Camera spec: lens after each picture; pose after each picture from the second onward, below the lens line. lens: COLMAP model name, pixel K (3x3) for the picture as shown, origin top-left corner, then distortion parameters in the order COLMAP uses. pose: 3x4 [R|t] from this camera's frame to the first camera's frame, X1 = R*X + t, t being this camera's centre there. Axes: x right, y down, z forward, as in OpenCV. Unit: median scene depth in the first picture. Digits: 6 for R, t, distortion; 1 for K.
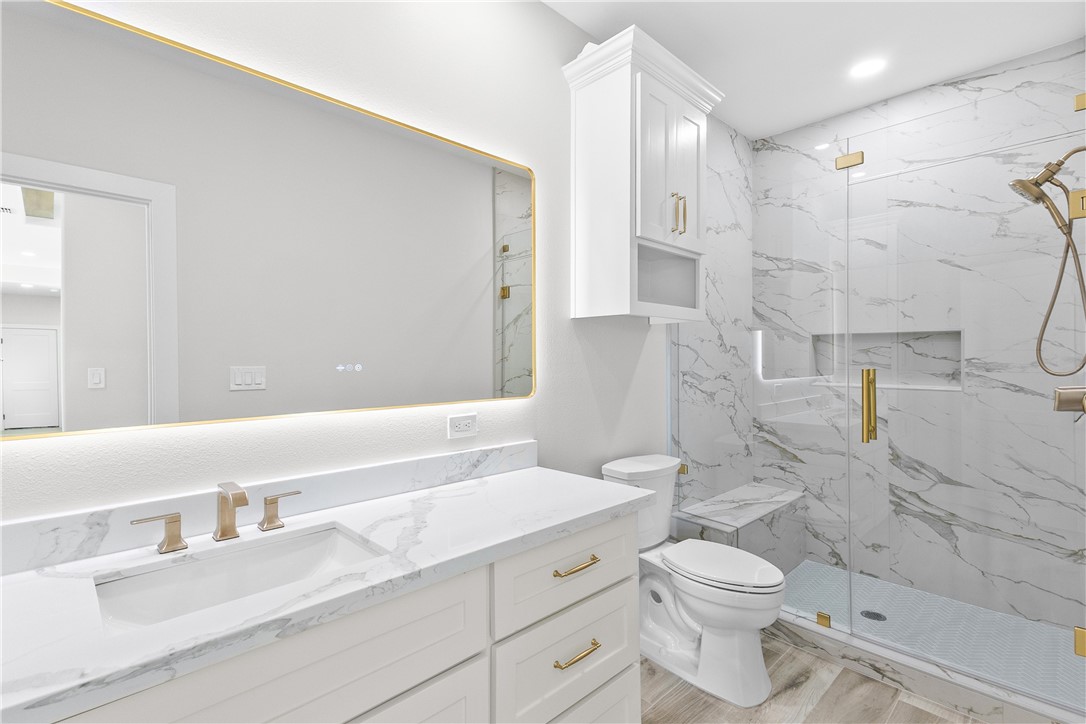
lens RADIAL K [[503.1, 0, 535.0], [0, 503.1, 366.1], [0, 0, 1]] dist [0.017719, -0.000285]
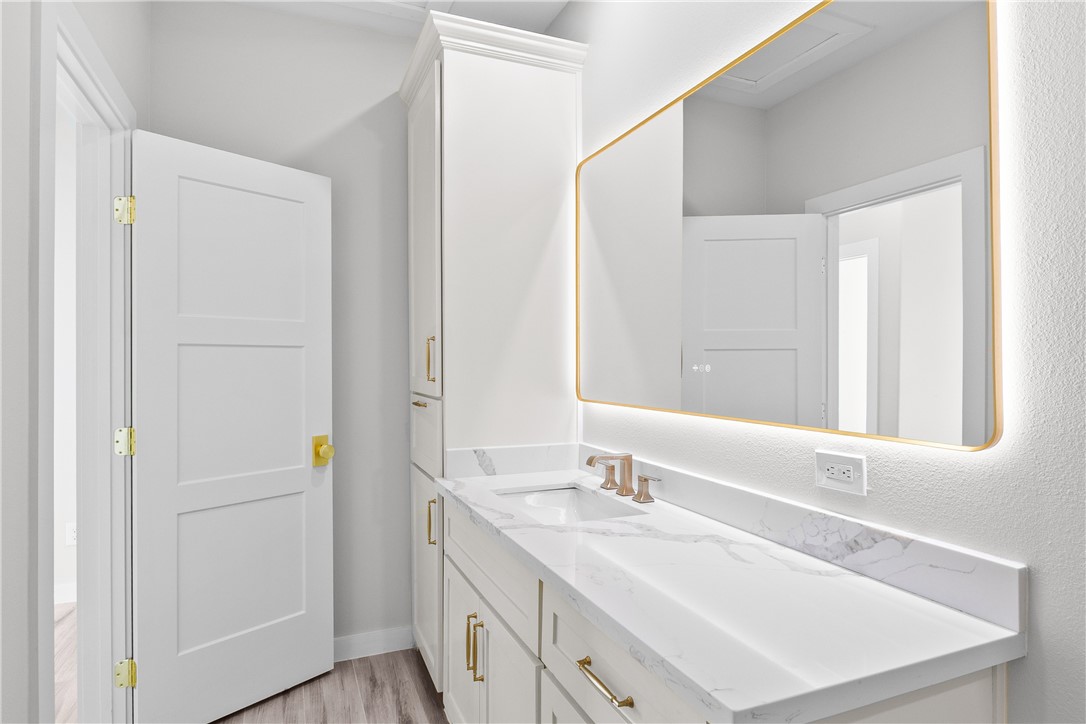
lens RADIAL K [[621.5, 0, 543.0], [0, 621.5, 362.0], [0, 0, 1]] dist [-0.000263, -0.000086]
pose [[-0.348735, 0.005802, -0.937203, 0.669094], [-0.015758, 0.999803, 0.012053, -0.014251], [0.937089, 0.018972, -0.348575, 0.935072]]
